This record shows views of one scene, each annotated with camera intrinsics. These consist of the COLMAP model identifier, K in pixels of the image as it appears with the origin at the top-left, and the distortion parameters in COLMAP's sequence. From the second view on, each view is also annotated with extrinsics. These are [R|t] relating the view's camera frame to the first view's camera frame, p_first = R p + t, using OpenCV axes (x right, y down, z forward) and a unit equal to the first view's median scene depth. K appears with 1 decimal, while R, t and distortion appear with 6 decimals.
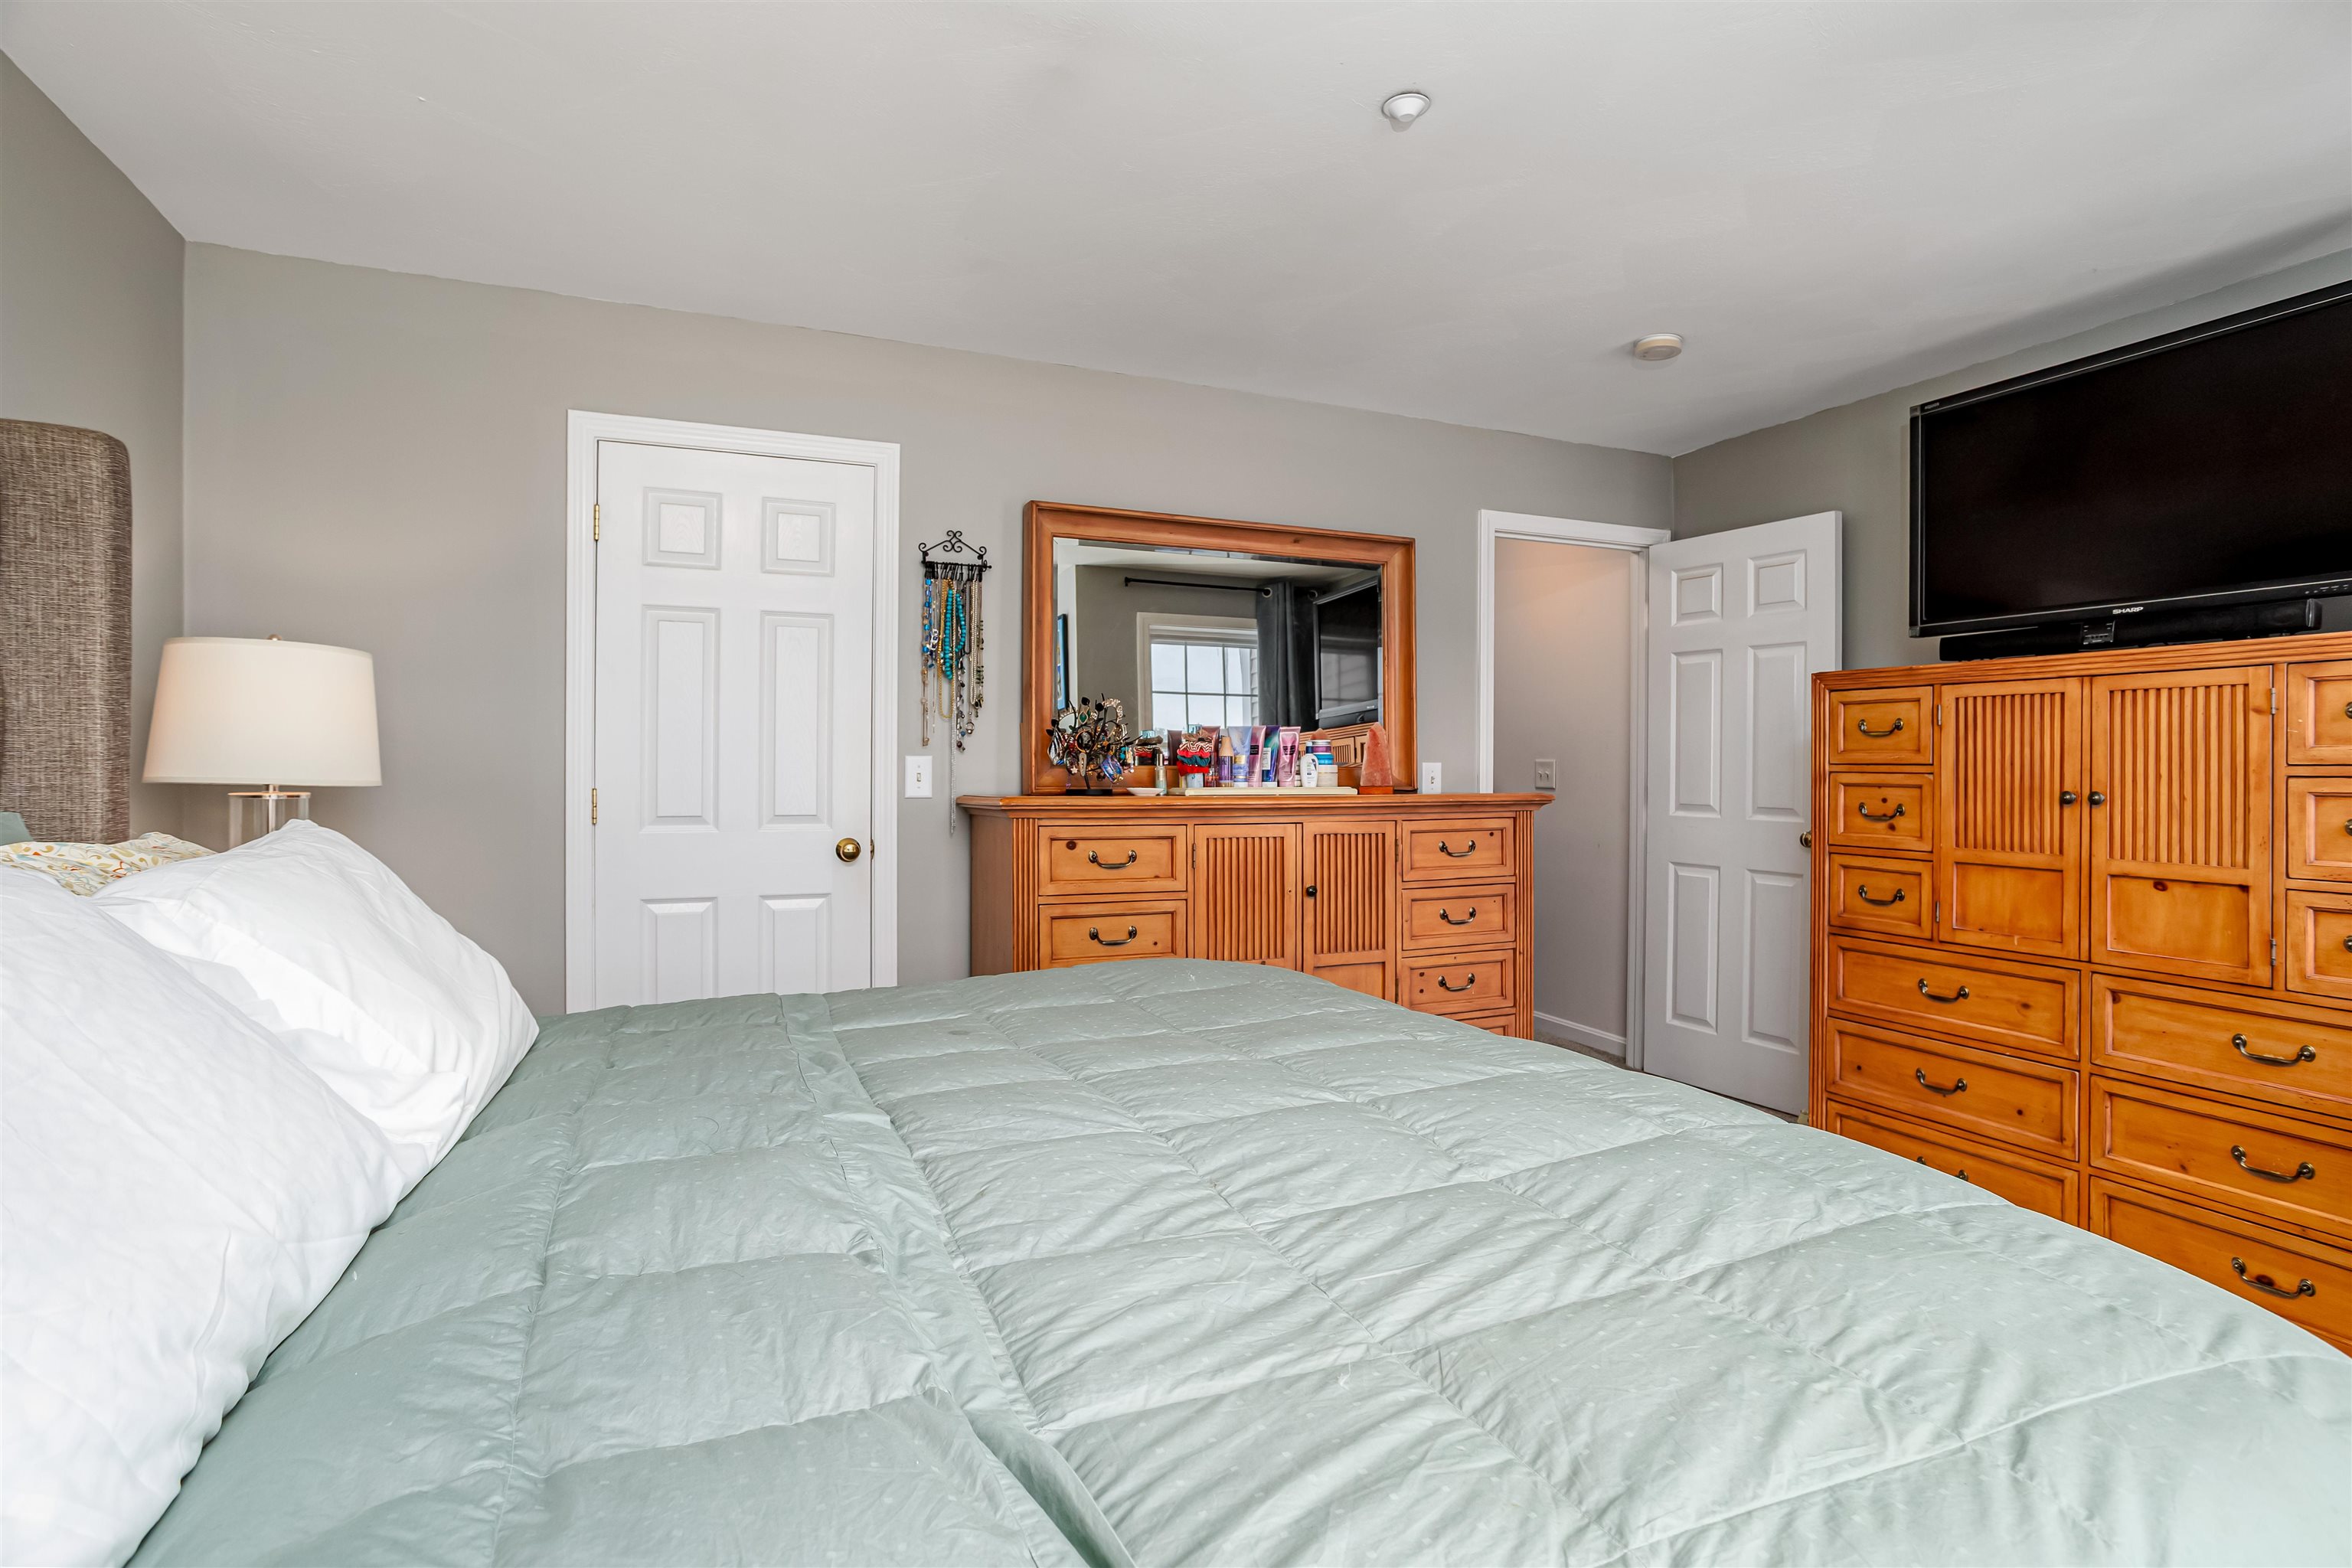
lens RADIAL K [[1172.7, 0, 1193.7], [0, 1172.7, 789.6], [0, 0, 1]] dist [-0.084850, 0.055255]
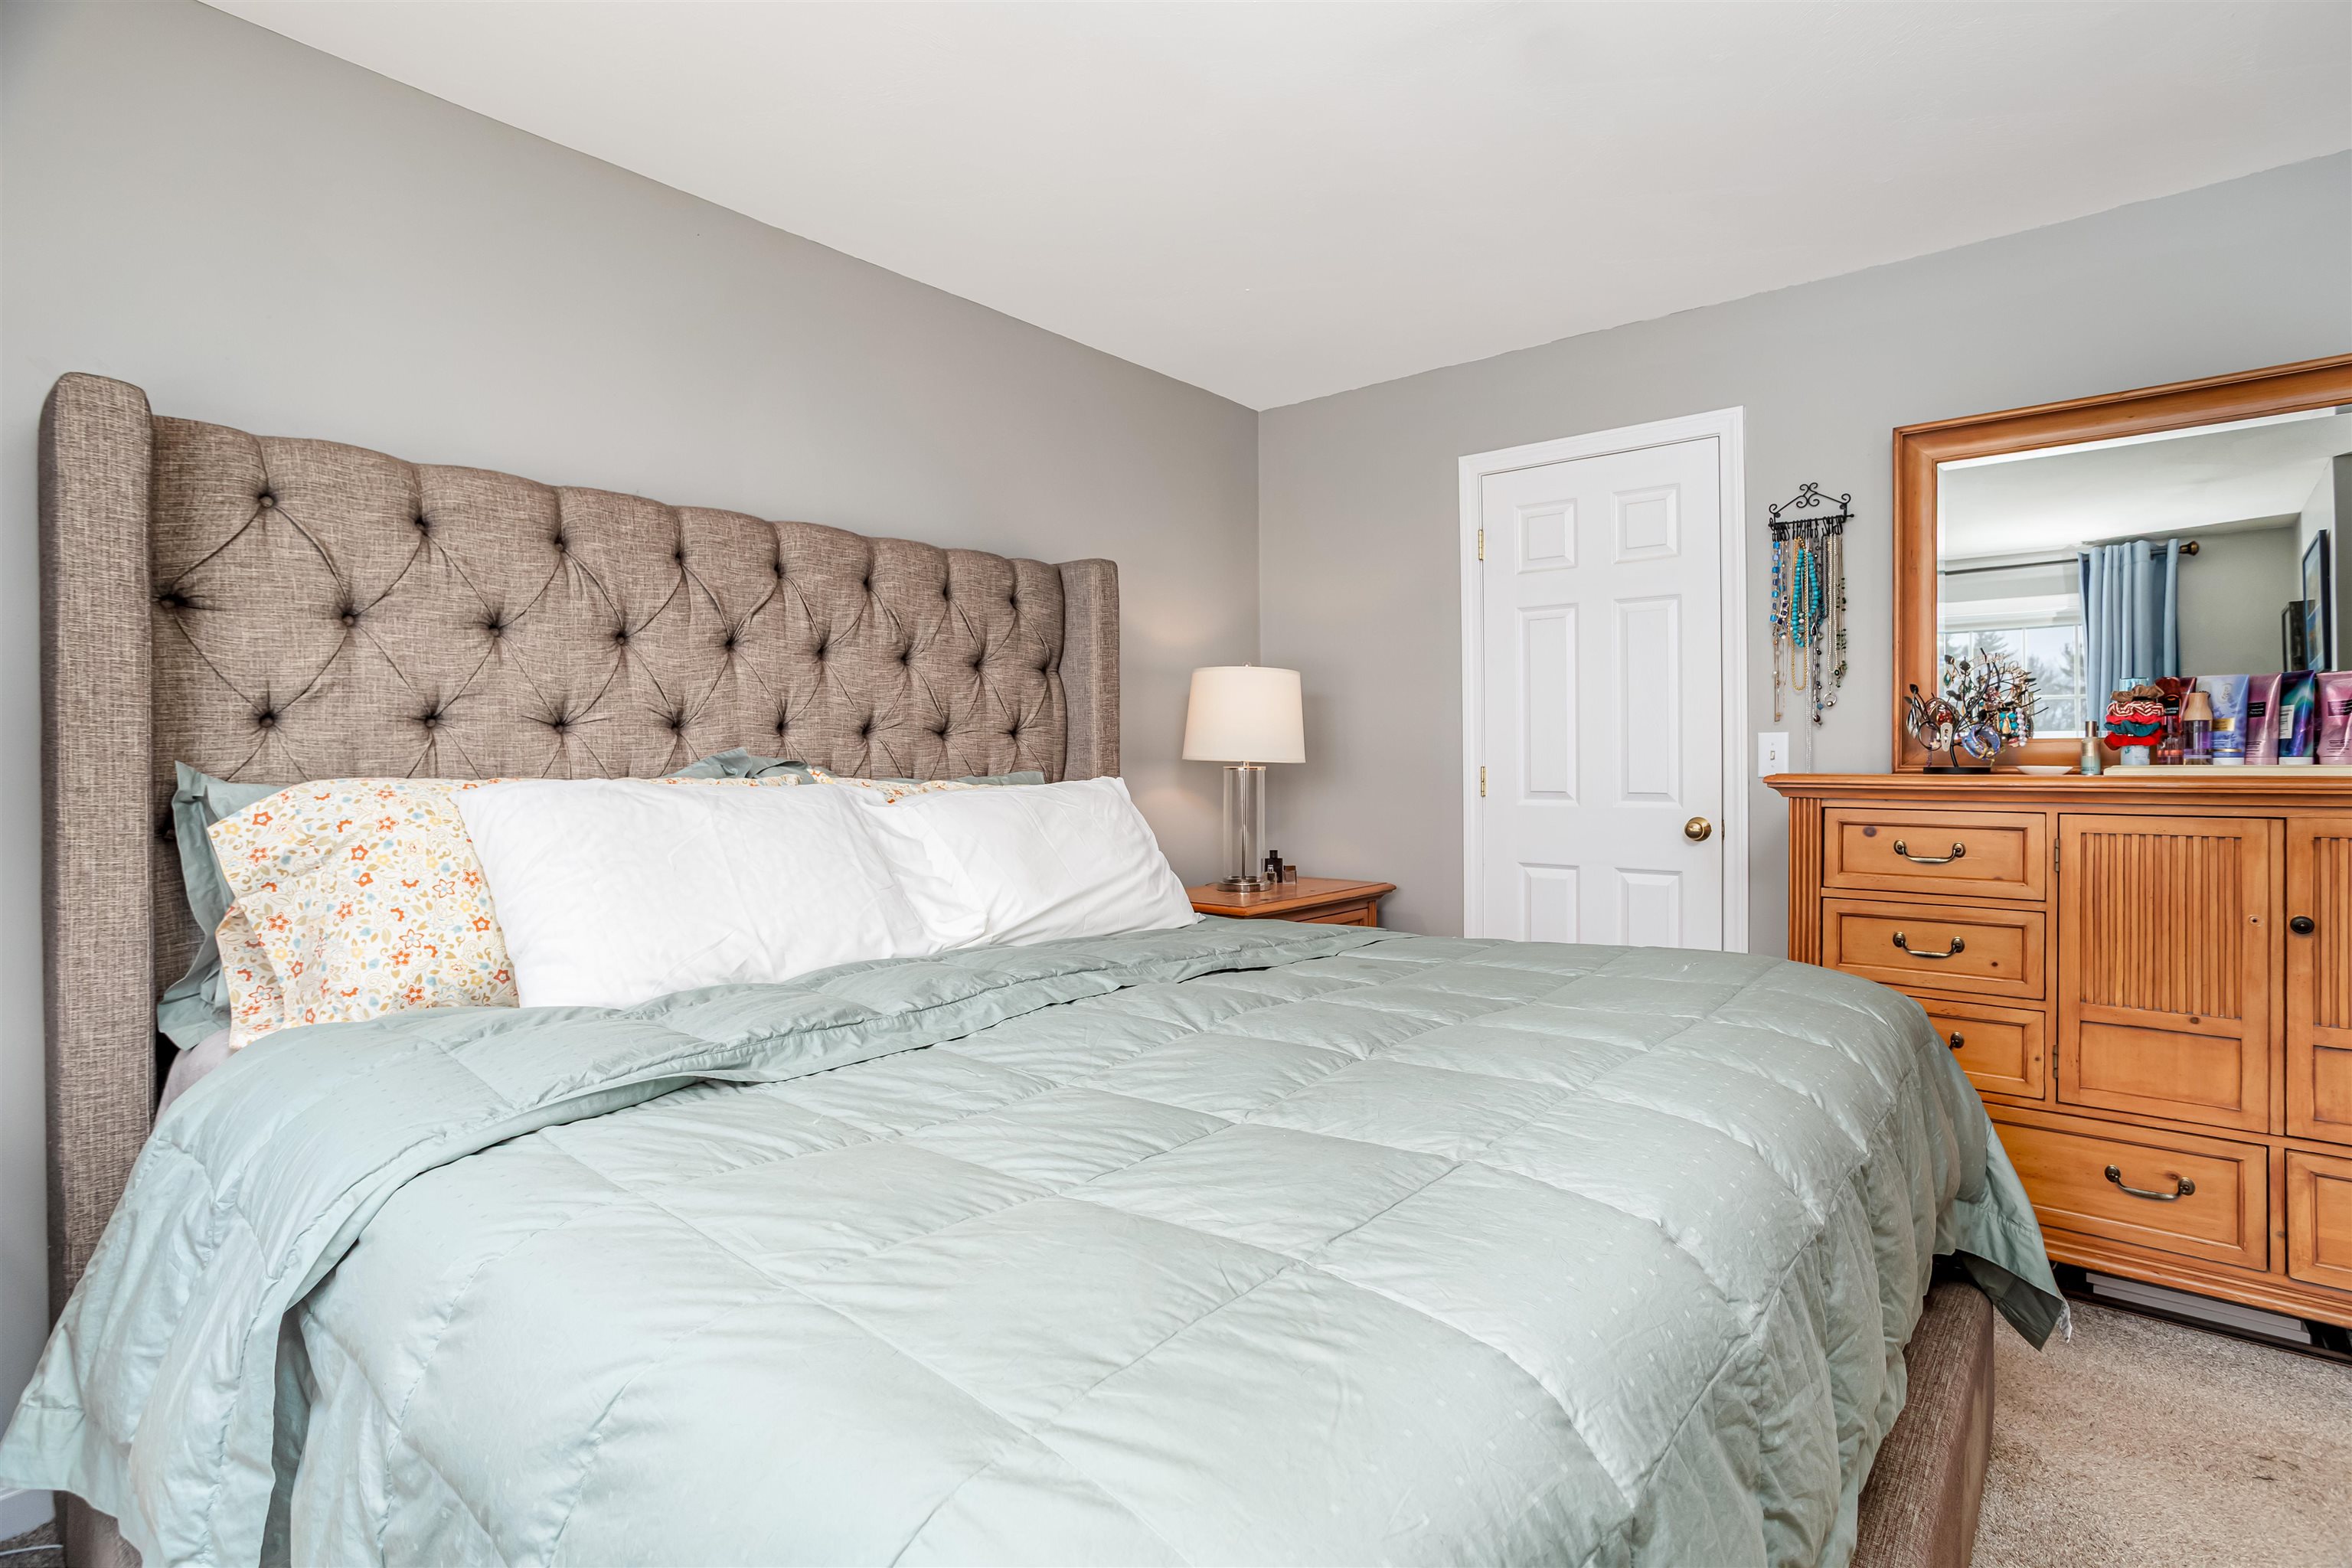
lens RADIAL K [[1172.7, 0, 1193.7], [0, 1172.7, 789.6], [0, 0, 1]] dist [-0.084850, 0.055255]
pose [[0.442931, 0.012826, -0.896464, 0.364325], [-0.011493, 0.999897, 0.008627, 0.013390], [0.896482, 0.006482, 0.443033, 0.165920]]
